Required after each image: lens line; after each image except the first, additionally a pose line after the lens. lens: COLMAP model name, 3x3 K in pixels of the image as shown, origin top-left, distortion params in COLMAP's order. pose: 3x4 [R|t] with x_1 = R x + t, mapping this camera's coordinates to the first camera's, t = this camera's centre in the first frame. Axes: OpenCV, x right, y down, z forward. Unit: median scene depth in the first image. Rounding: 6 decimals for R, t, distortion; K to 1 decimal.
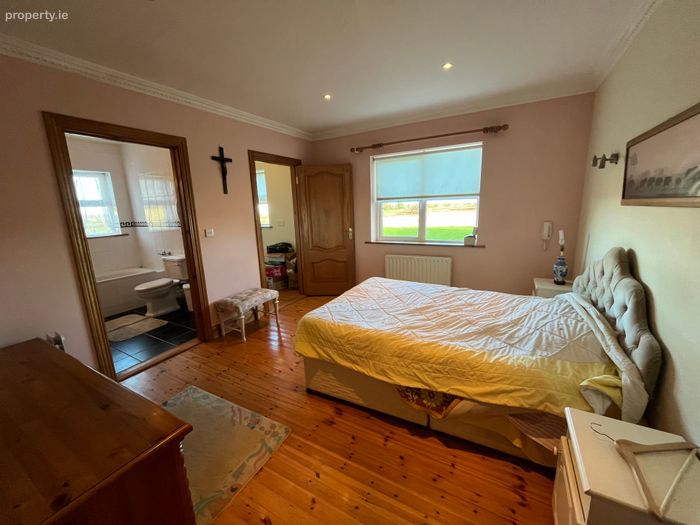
lens RADIAL K [[283.3, 0, 347.4], [0, 283.3, 262.6], [0, 0, 1]] dist [-0.002101, -0.000186]
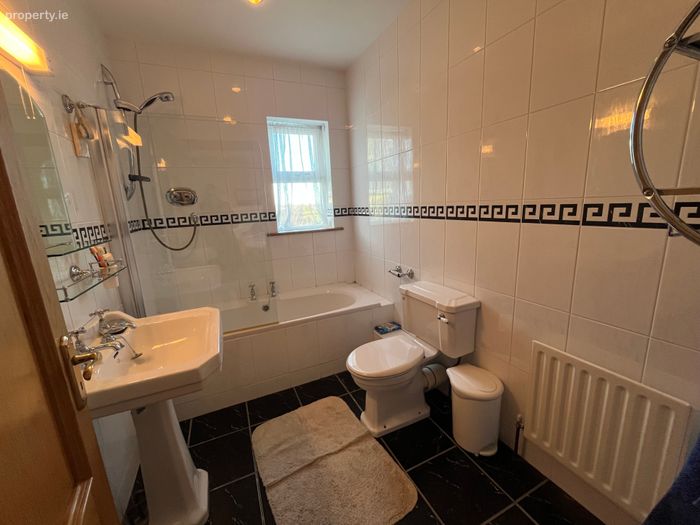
lens RADIAL K [[283.3, 0, 347.4], [0, 283.3, 262.6], [0, 0, 1]] dist [-0.002101, -0.000186]
pose [[0.812100, 0.112328, -0.572604, -0.439564], [-0.092975, 0.993669, 0.063066, -0.070537], [0.576063, 0.002022, 0.817403, 0.546144]]
